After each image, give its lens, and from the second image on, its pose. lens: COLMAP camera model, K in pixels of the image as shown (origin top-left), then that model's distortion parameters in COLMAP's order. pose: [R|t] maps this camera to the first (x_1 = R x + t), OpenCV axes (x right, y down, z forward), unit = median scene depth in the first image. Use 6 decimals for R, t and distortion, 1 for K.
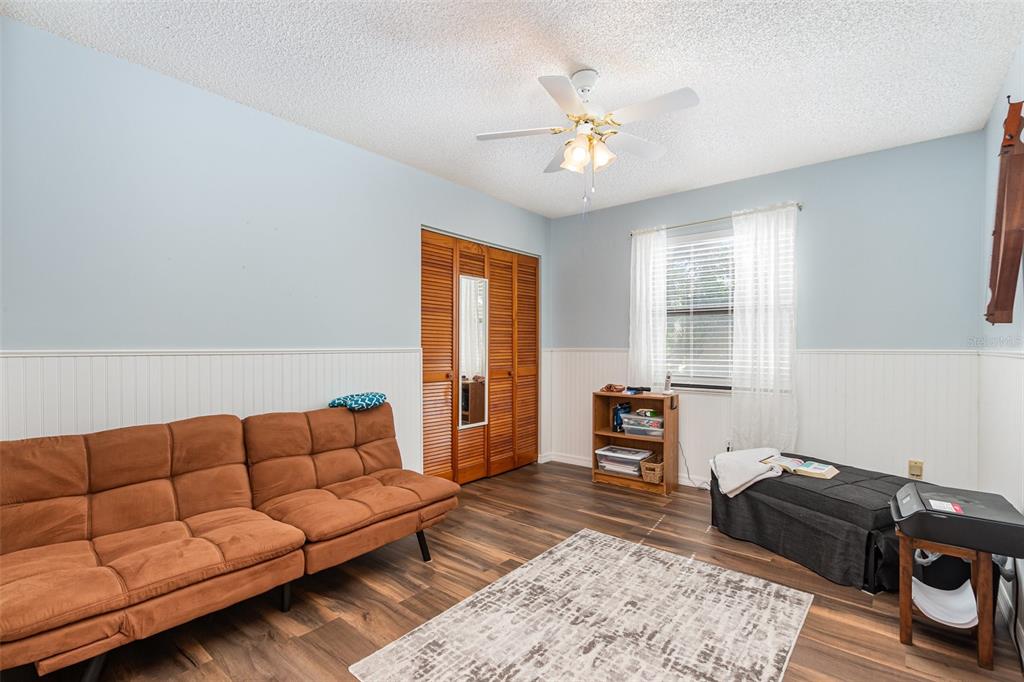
lens RADIAL K [[467.1, 0, 512.0], [0, 467.1, 341.0], [0, 0, 1]] dist [0.001702, -0.000444]
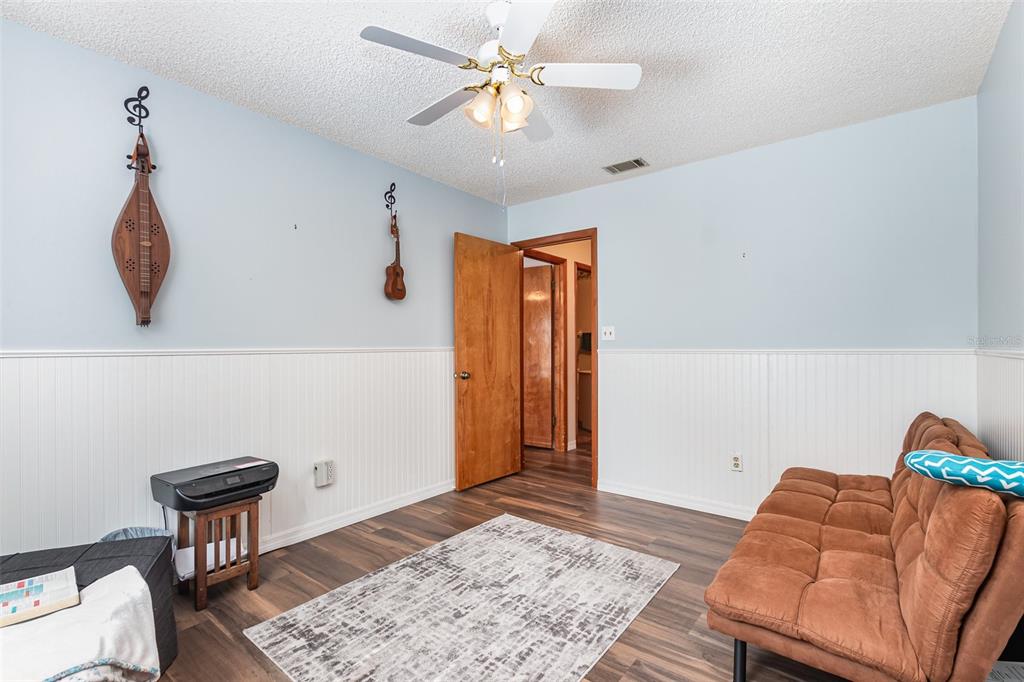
lens RADIAL K [[467.1, 0, 512.0], [0, 467.1, 341.0], [0, 0, 1]] dist [0.001702, -0.000444]
pose [[-0.999695, -0.001062, -0.024681, 0.171922], [-0.000549, 0.999784, -0.020799, 0.021334], [0.024698, -0.020779, -0.999479, 1.965961]]
